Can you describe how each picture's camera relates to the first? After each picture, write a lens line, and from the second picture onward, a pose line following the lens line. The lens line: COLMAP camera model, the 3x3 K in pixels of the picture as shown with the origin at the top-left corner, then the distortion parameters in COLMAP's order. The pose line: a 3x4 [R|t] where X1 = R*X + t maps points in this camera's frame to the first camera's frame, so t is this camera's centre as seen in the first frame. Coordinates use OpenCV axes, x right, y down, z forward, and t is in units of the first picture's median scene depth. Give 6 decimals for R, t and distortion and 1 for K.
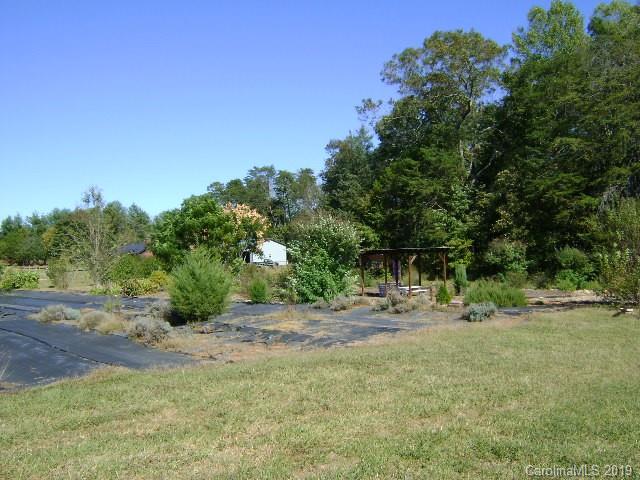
lens RADIAL K [[706.5, 0, 320.0], [0, 706.5, 240.0], [0, 0, 1]] dist [-0.081310, -0.027858]
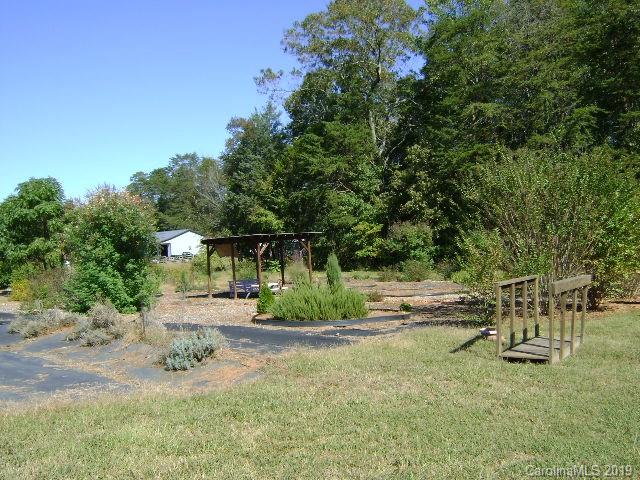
lens RADIAL K [[706.5, 0, 320.0], [0, 706.5, 240.0], [0, 0, 1]] dist [-0.081310, -0.027858]
pose [[0.996805, -0.028369, 0.074668, 0.063026], [0.027272, 0.999505, 0.015674, 0.003308], [-0.075076, -0.013588, 0.997085, 0.108538]]
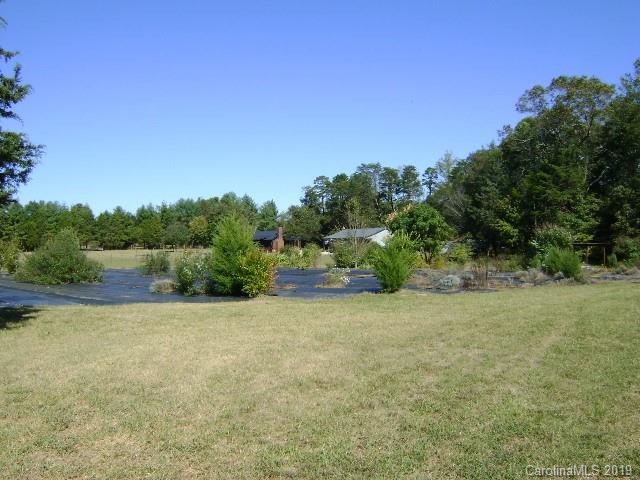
lens RADIAL K [[706.5, 0, 320.0], [0, 706.5, 240.0], [0, 0, 1]] dist [-0.081310, -0.027858]
pose [[0.997083, 0.011718, -0.075423, -0.181307], [-0.010149, 0.999725, 0.021160, -0.011787], [0.075650, -0.020333, 0.996927, -0.333905]]
